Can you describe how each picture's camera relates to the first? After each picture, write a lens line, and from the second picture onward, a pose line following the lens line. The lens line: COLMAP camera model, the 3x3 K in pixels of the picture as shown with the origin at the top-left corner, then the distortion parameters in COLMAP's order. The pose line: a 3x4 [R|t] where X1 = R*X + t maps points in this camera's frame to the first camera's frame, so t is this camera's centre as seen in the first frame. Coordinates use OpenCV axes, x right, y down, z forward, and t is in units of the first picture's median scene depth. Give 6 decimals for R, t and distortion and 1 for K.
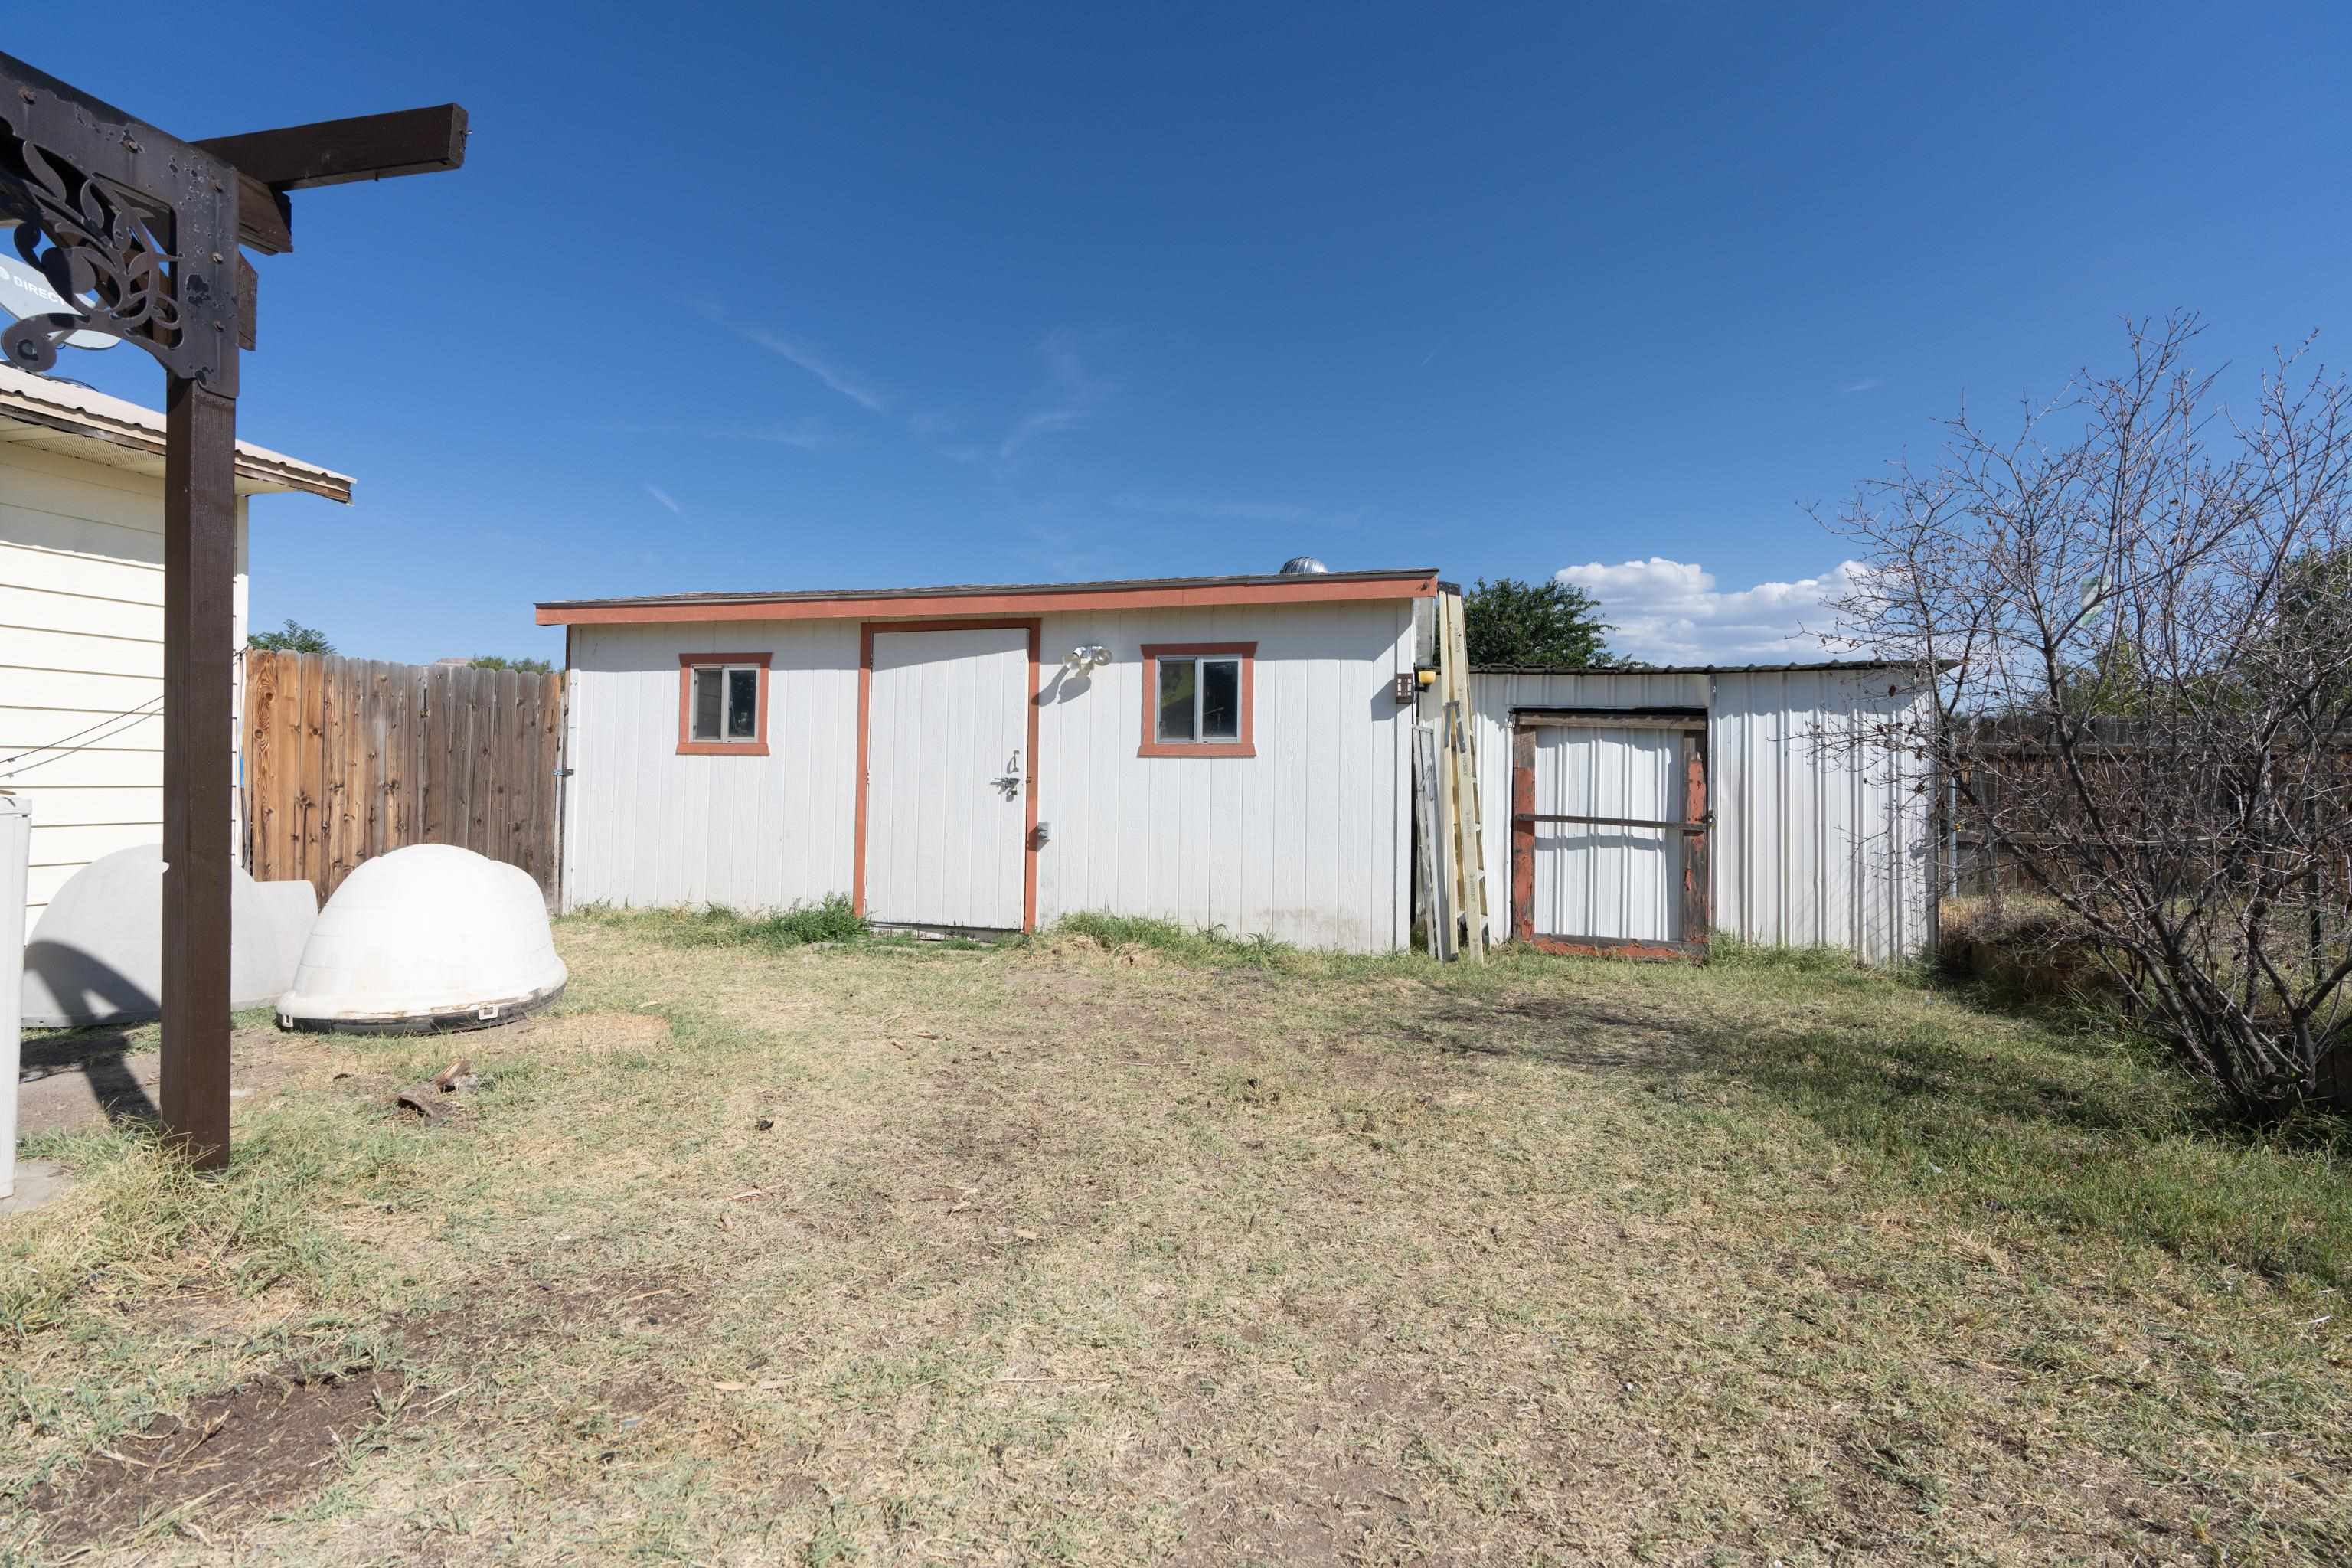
lens RADIAL K [[1080.2, 0, 1178.8], [0, 1080.2, 776.9], [0, 0, 1]] dist [-0.001445, -0.000065]
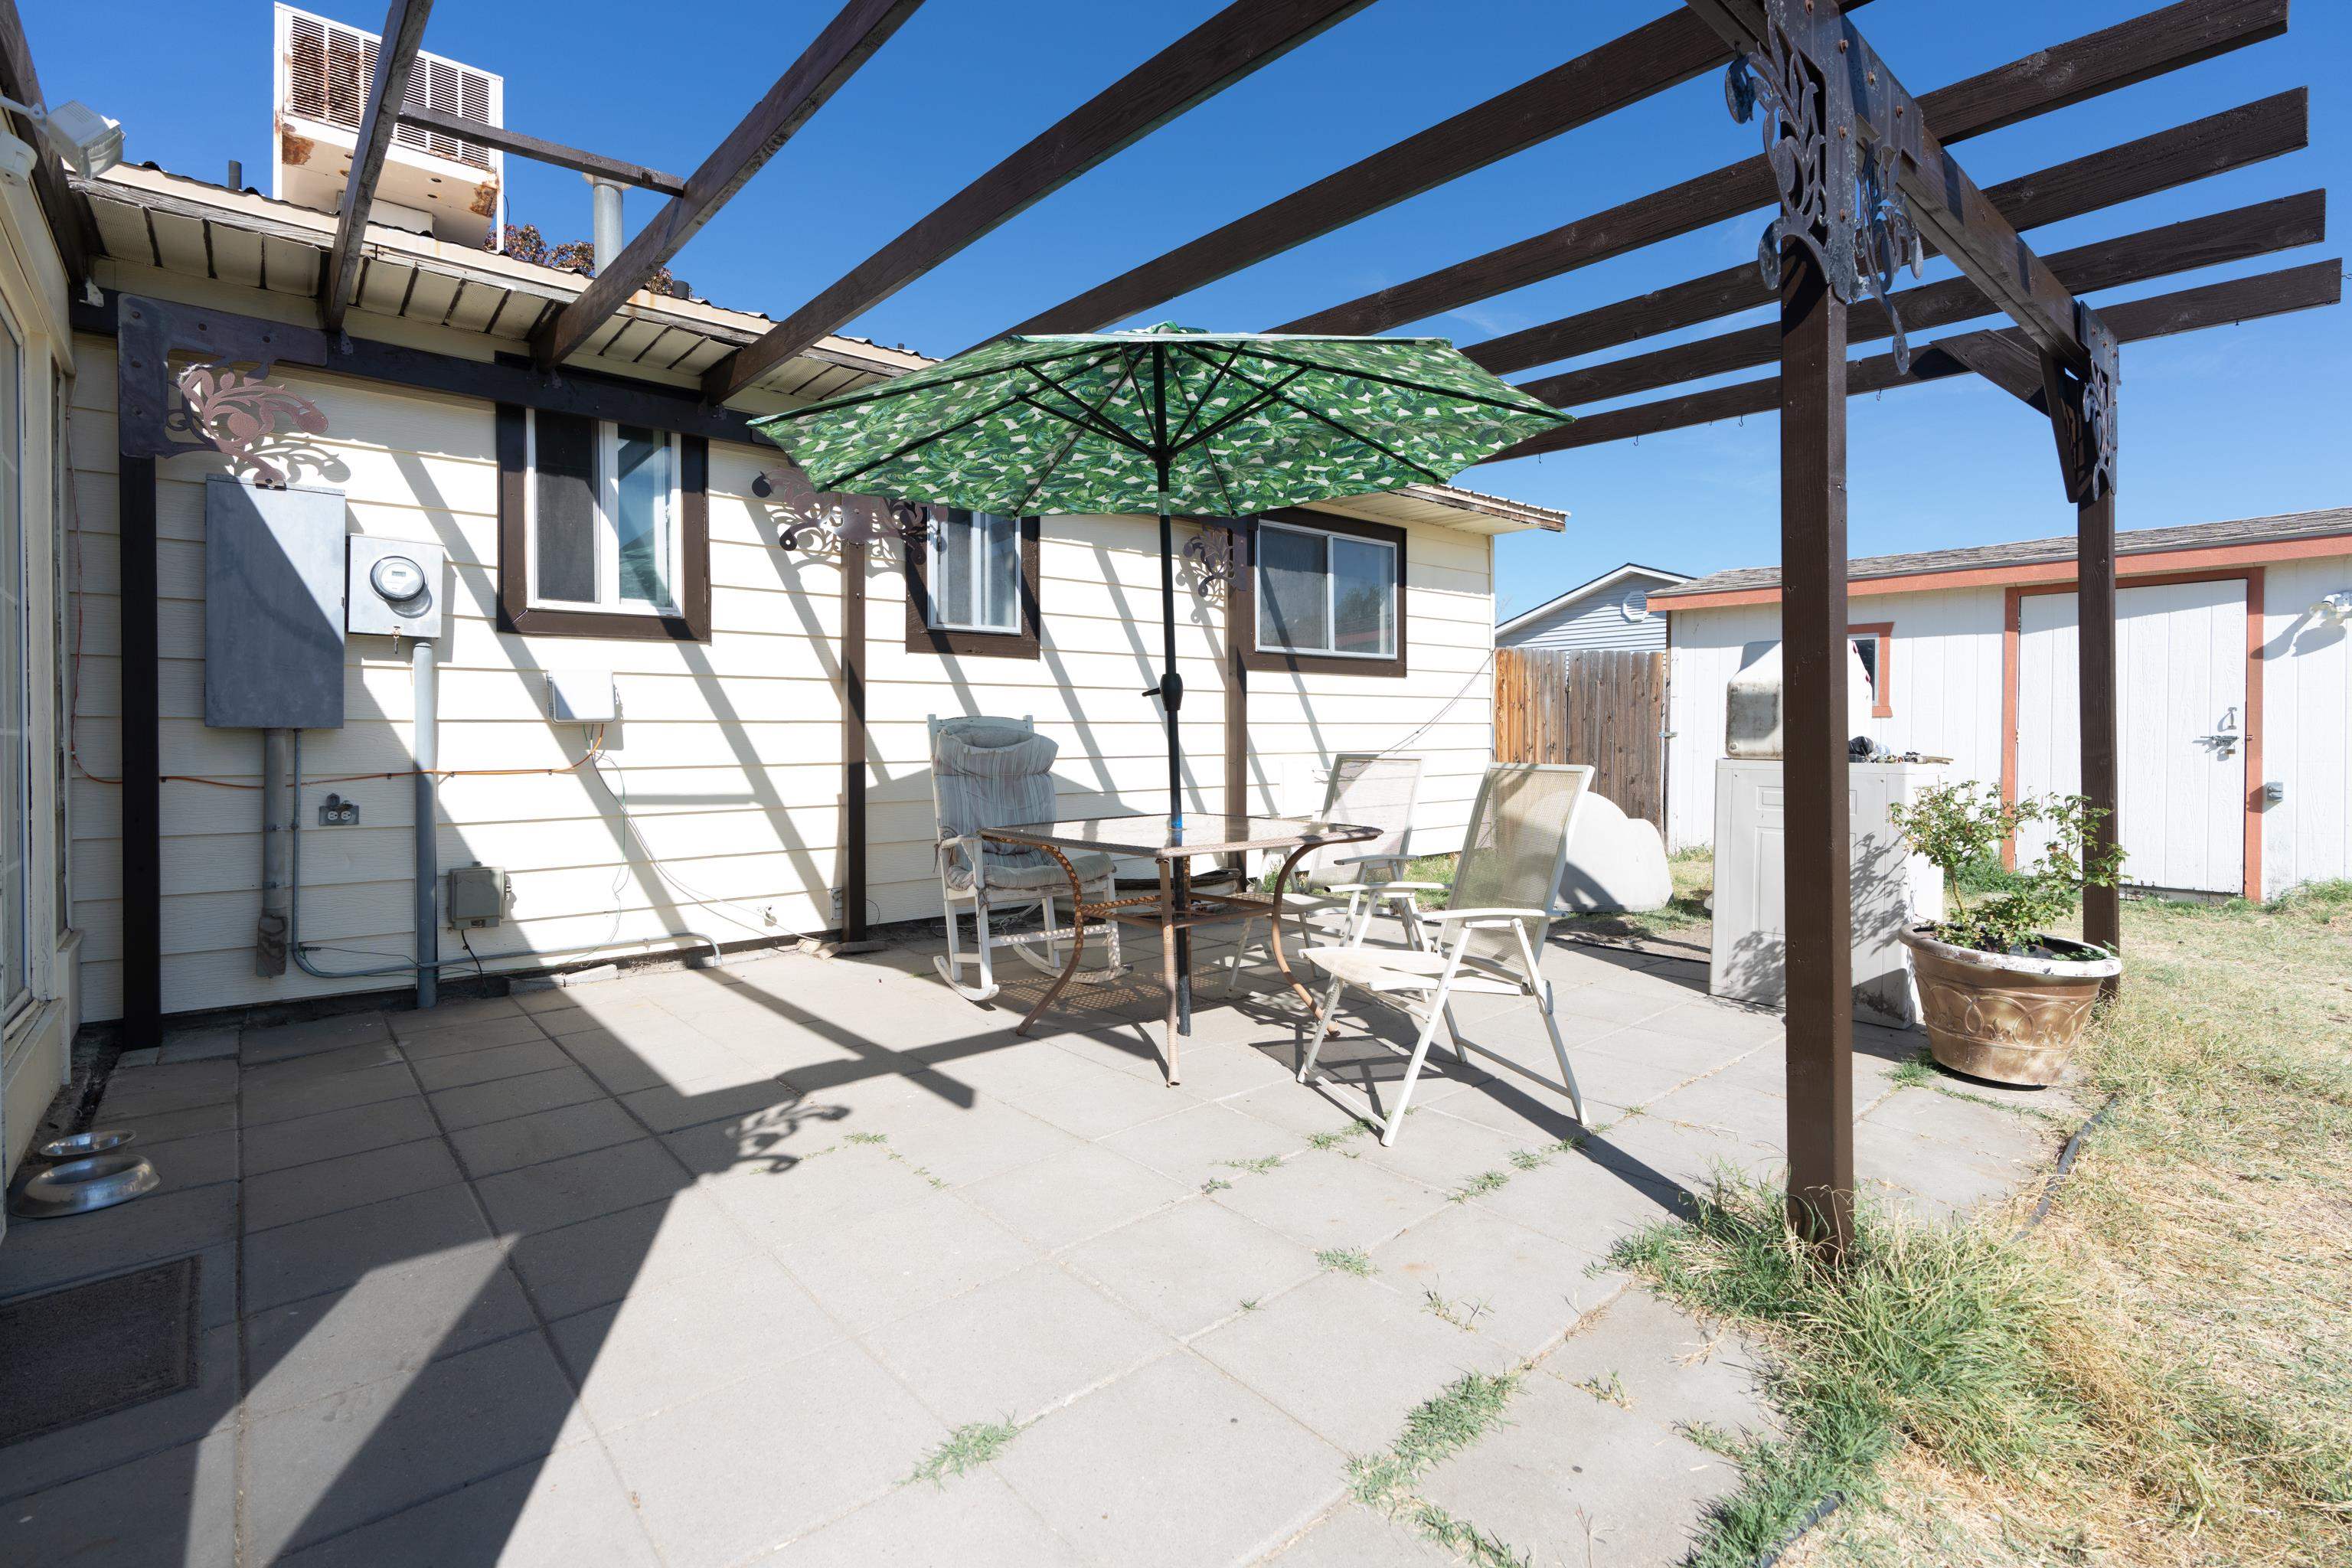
lens RADIAL K [[1080.2, 0, 1211.2], [0, 1080.2, 734.7], [0, 0, 1]] dist [-0.001445, -0.000065]
pose [[0.825727, -0.010486, -0.563972, -0.358456], [0.012499, 0.999922, -0.000291, -0.011213], [0.563931, -0.006809, 0.825794, -0.304122]]
